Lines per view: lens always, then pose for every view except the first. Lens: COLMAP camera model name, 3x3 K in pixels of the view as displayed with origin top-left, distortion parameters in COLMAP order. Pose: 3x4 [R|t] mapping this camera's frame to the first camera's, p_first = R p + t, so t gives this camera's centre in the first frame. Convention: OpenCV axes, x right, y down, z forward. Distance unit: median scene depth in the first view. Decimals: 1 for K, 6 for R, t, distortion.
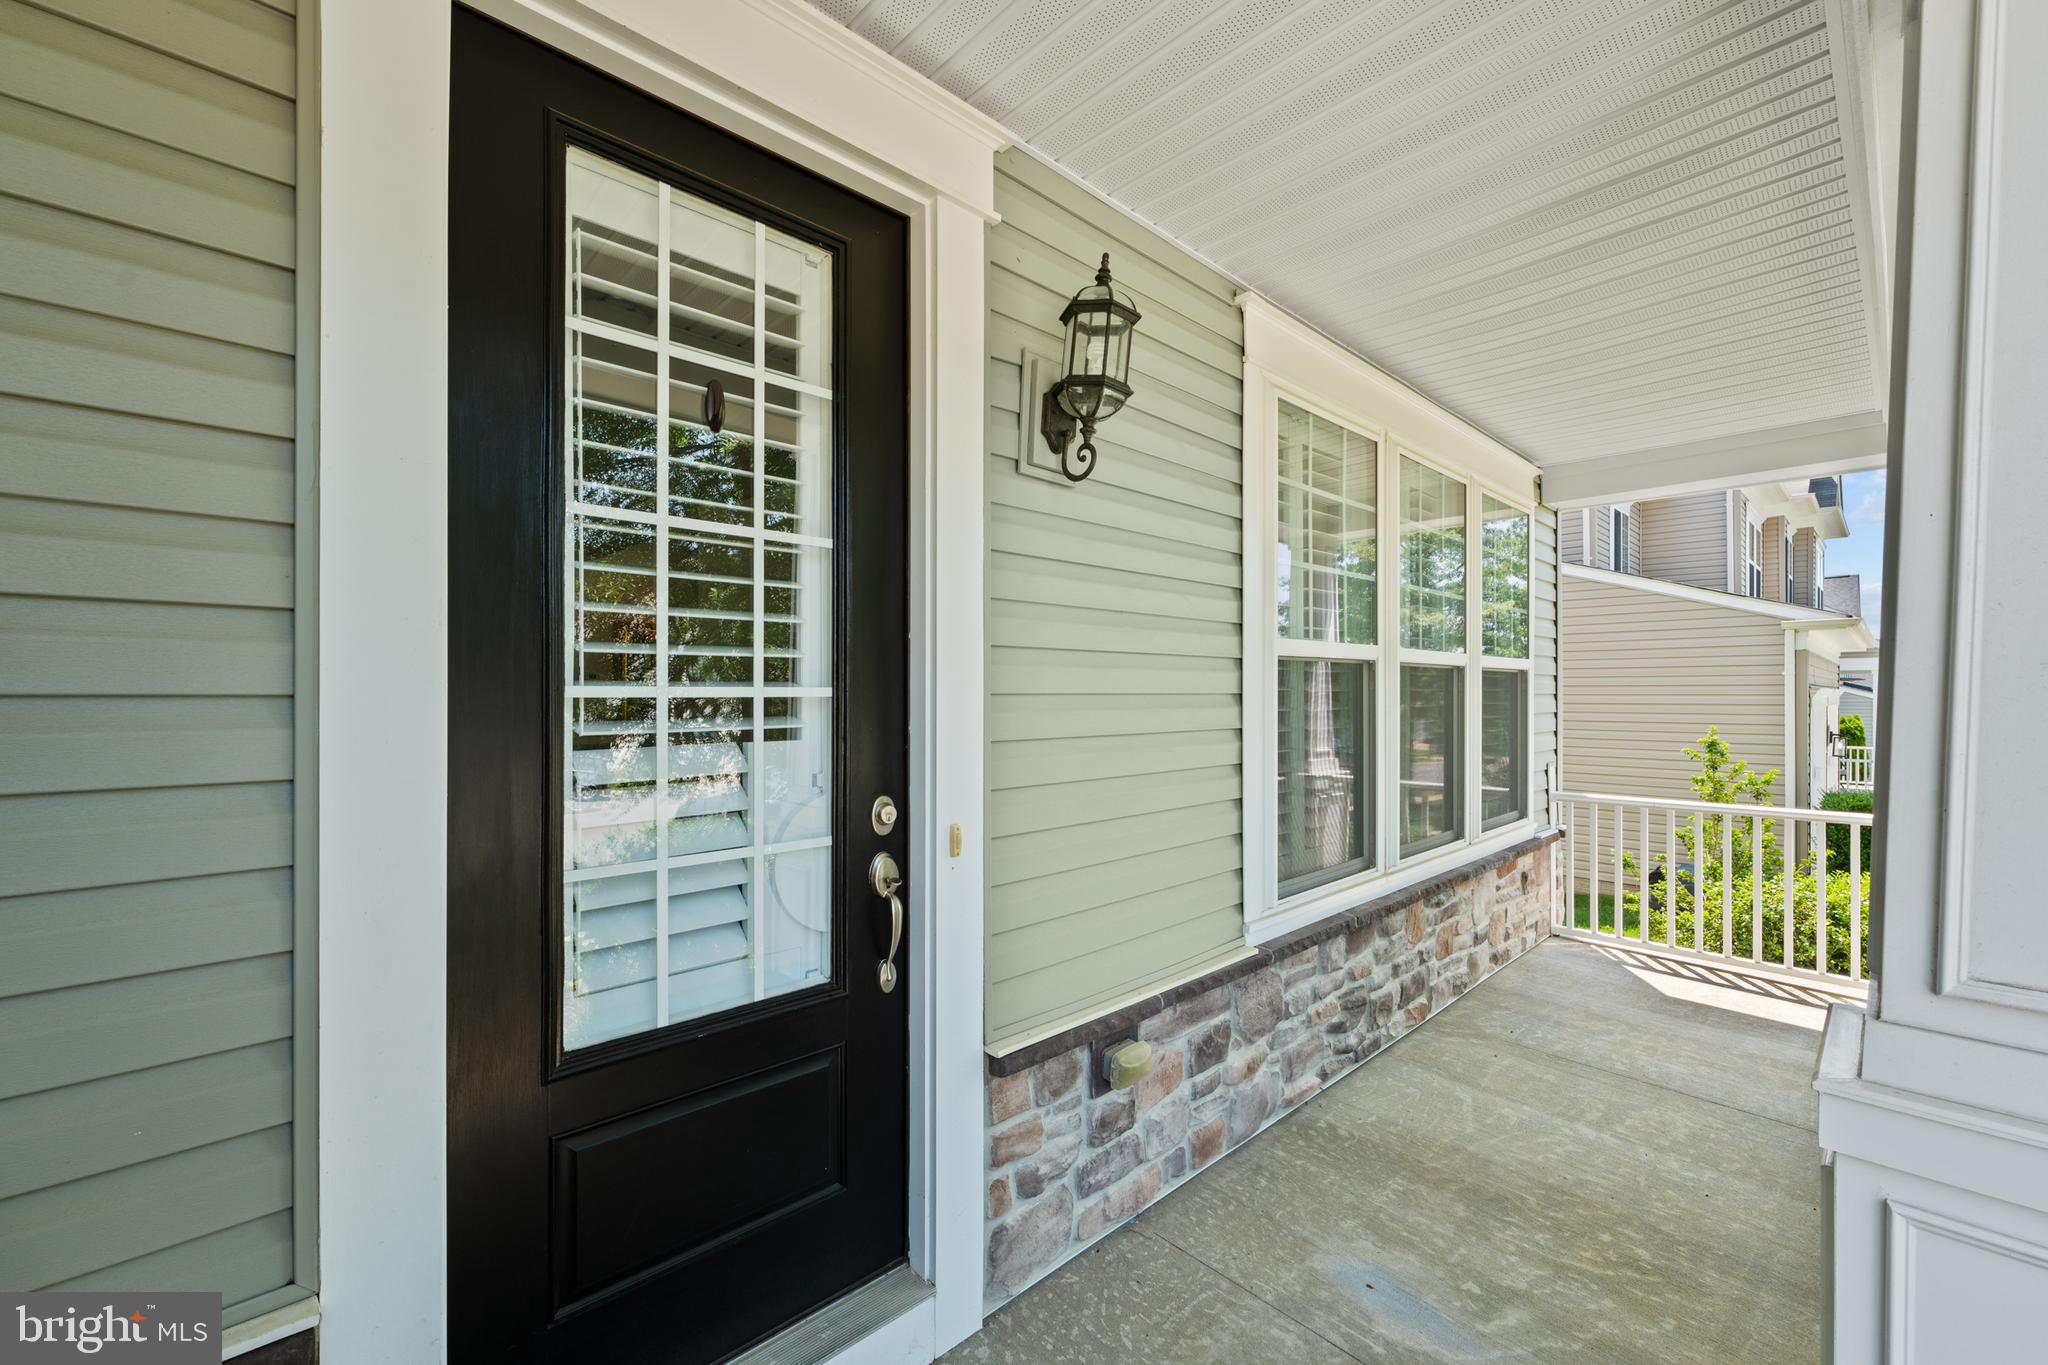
lens RADIAL K [[832.5, 0, 1012.5], [0, 832.5, 700.3], [0, 0, 1]] dist [0.008591, -0.003685]
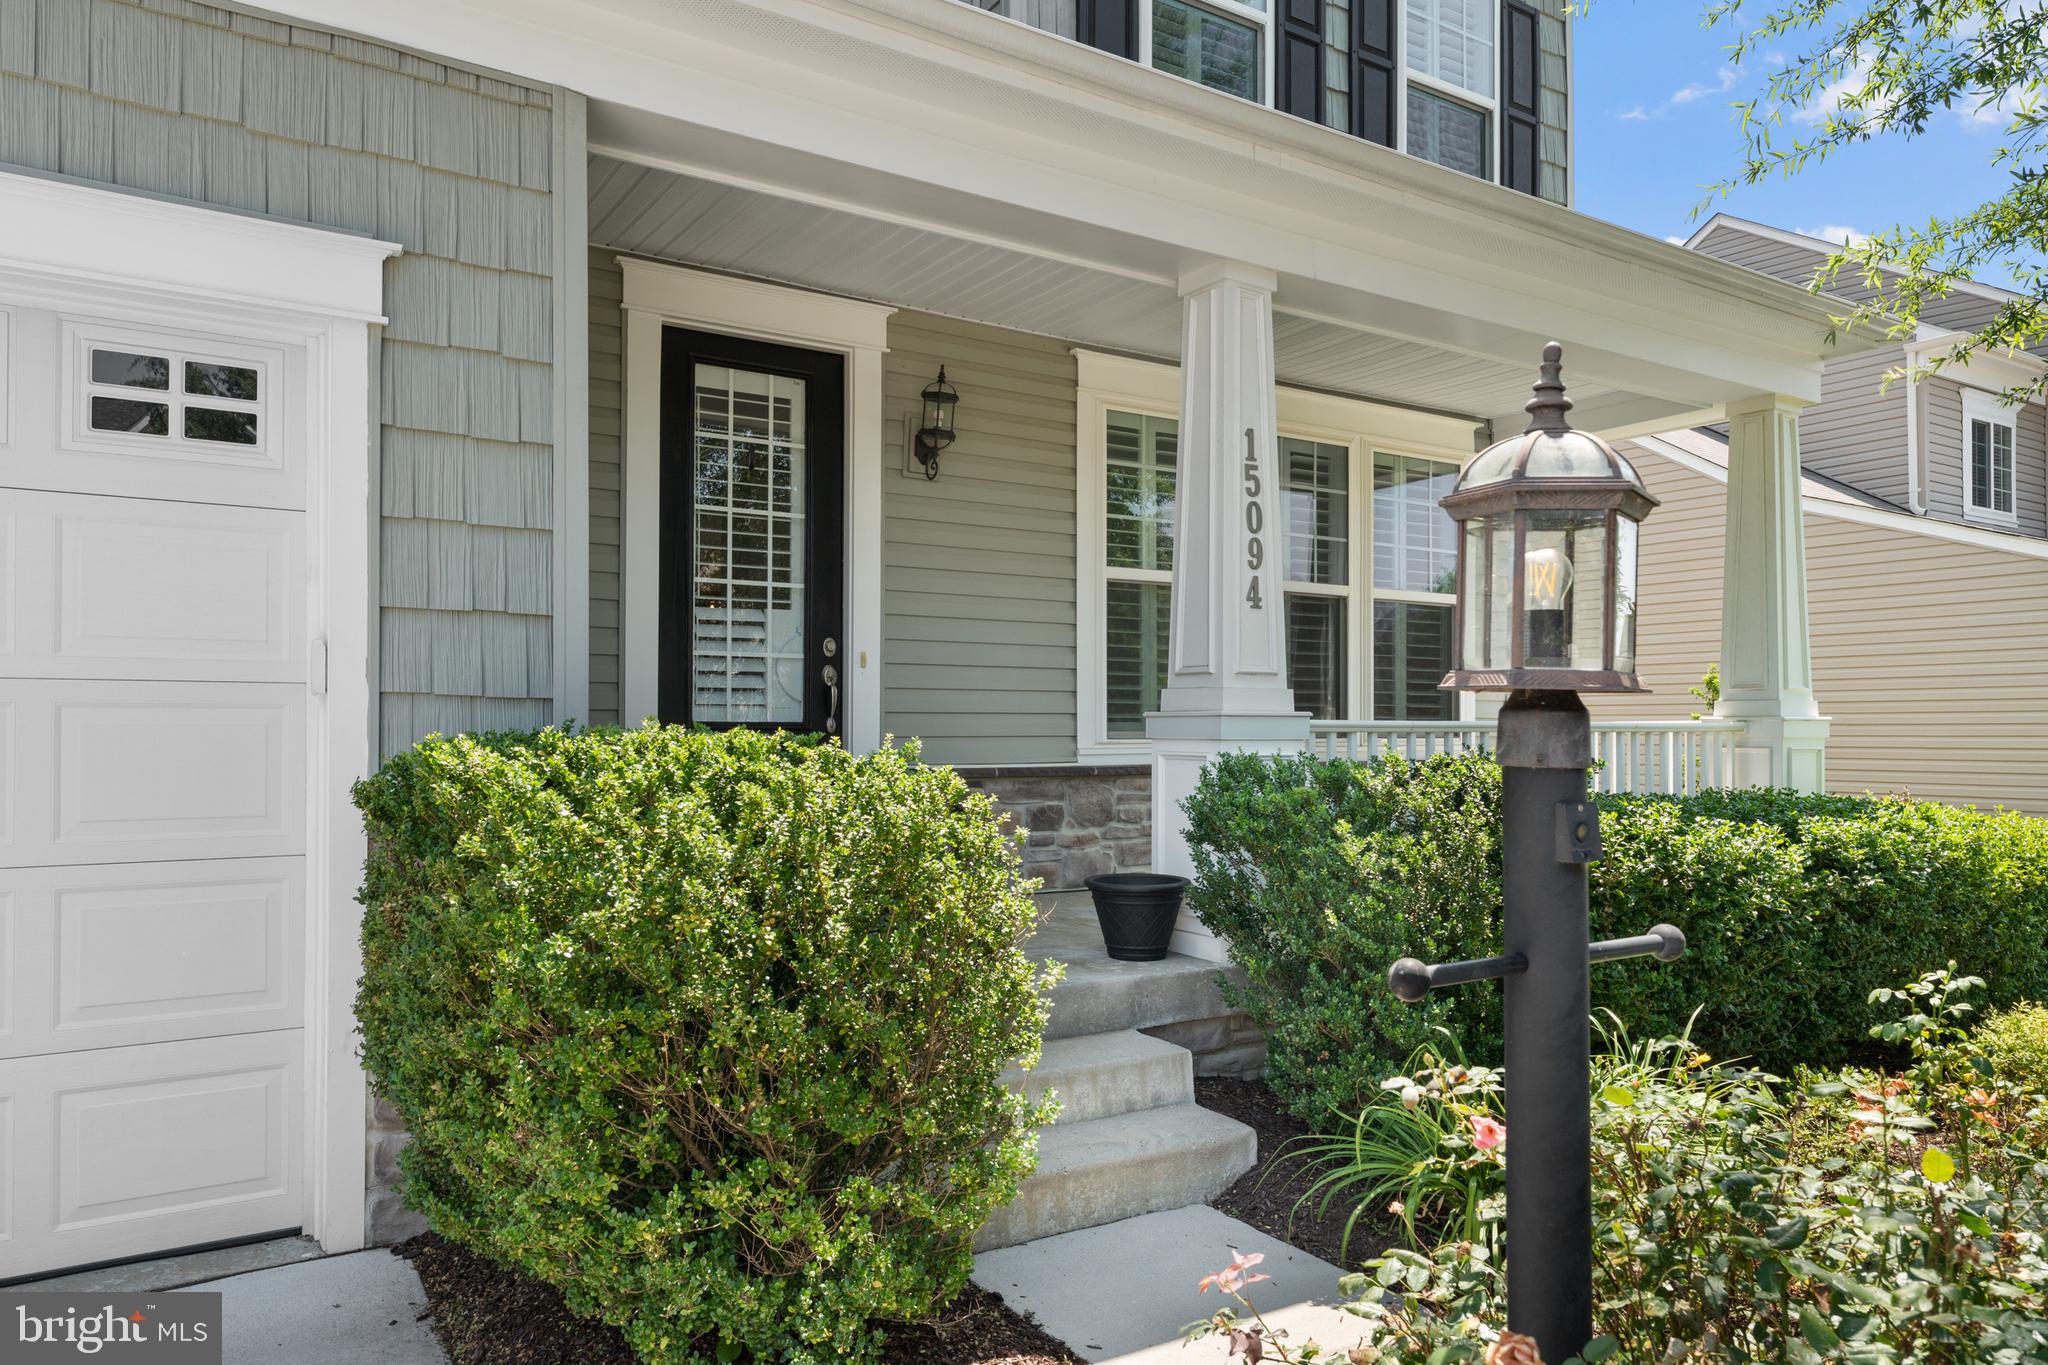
lens RADIAL K [[1356.1, 0, 1026.6], [0, 1356.1, 710.3], [0, 0, 1]] dist [-0.002341, -0.000480]
pose [[0.988825, 0.001673, -0.149070, 0.793829], [-0.003286, 0.999939, -0.010571, 0.314579], [0.149043, 0.010943, 0.988770, -2.150987]]
